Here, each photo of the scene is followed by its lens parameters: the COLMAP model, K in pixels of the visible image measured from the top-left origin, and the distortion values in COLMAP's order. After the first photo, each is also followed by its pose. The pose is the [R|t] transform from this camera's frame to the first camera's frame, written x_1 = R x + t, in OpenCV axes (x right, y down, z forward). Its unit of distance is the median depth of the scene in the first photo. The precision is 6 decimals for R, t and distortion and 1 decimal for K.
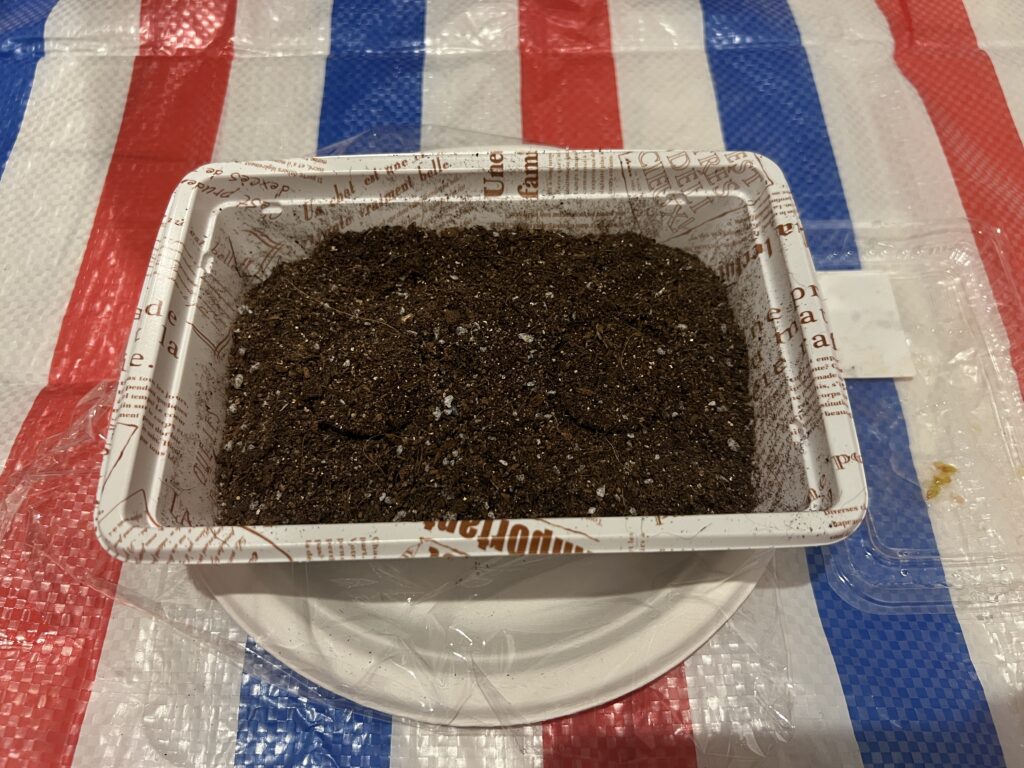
lens RADIAL K [[841.1, 0, 513.4], [0, 841.1, 384.5], [0, 0, 1]] dist [0.005948, -0.066627]
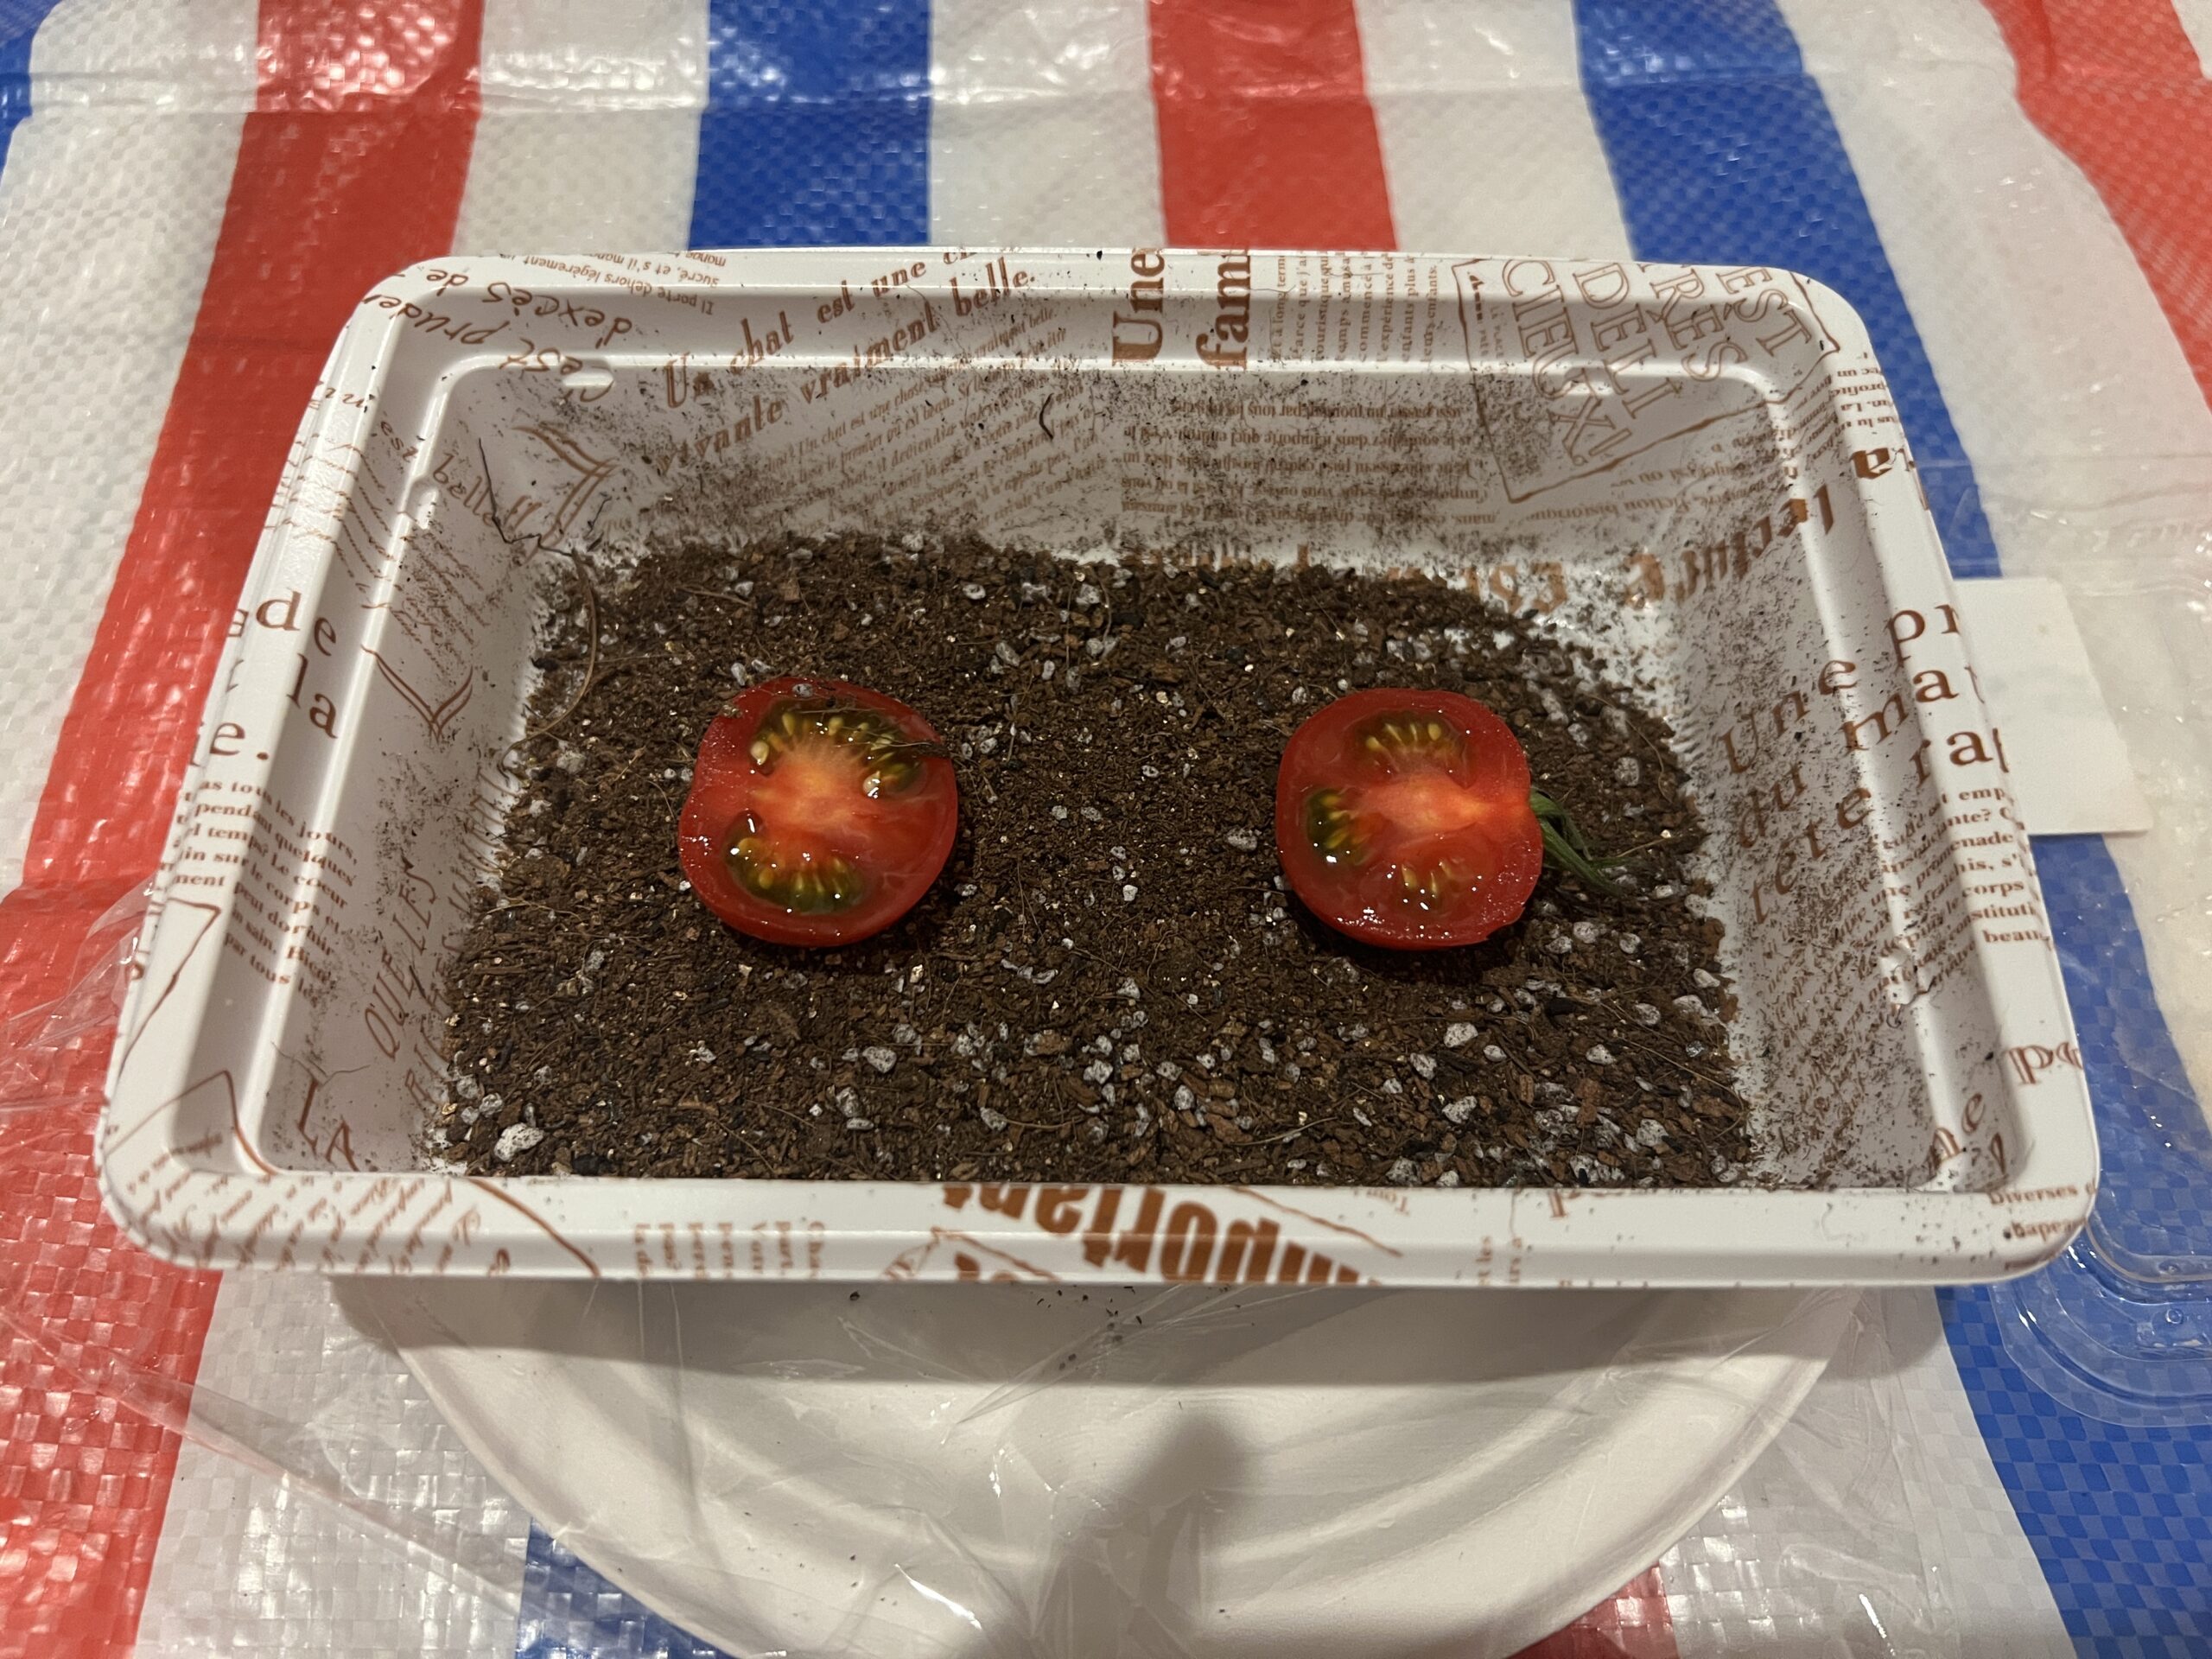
lens RADIAL K [[1816.9, 0, 1111.3], [0, 1816.9, 823.2], [0, 0, 1]] dist [0.005948, -0.066627]
pose [[0.999432, 0.032933, -0.007127, -0.024489], [-0.032880, 0.999431, 0.007477, -0.009302], [0.007369, -0.007238, 0.999947, 0.143818]]
